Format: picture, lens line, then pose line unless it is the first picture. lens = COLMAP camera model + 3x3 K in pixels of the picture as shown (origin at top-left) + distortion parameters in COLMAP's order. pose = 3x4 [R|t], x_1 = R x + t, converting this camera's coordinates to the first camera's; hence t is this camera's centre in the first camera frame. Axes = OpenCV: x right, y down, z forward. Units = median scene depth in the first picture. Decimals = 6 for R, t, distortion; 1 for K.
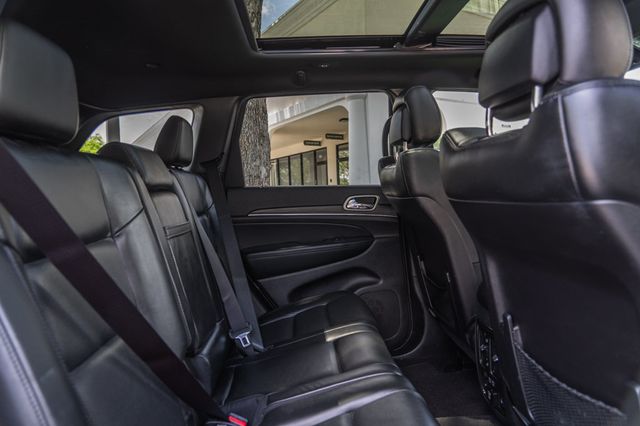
lens RADIAL K [[443.0, 0, 322.0], [0, 443.0, 212.4], [0, 0, 1]] dist [-0.008851, 0.008625]
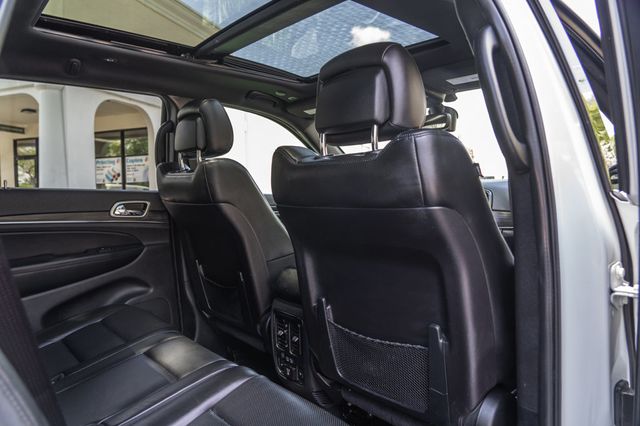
lens RADIAL K [[443.0, 0, 322.3], [0, 443.0, 211.6], [0, 0, 1]] dist [-0.008851, 0.008625]
pose [[0.781097, 0.001869, 0.624407, -0.203969], [0.010065, 0.999828, -0.015584, 0.003232], [-0.624328, 0.018457, 0.780944, 0.007763]]
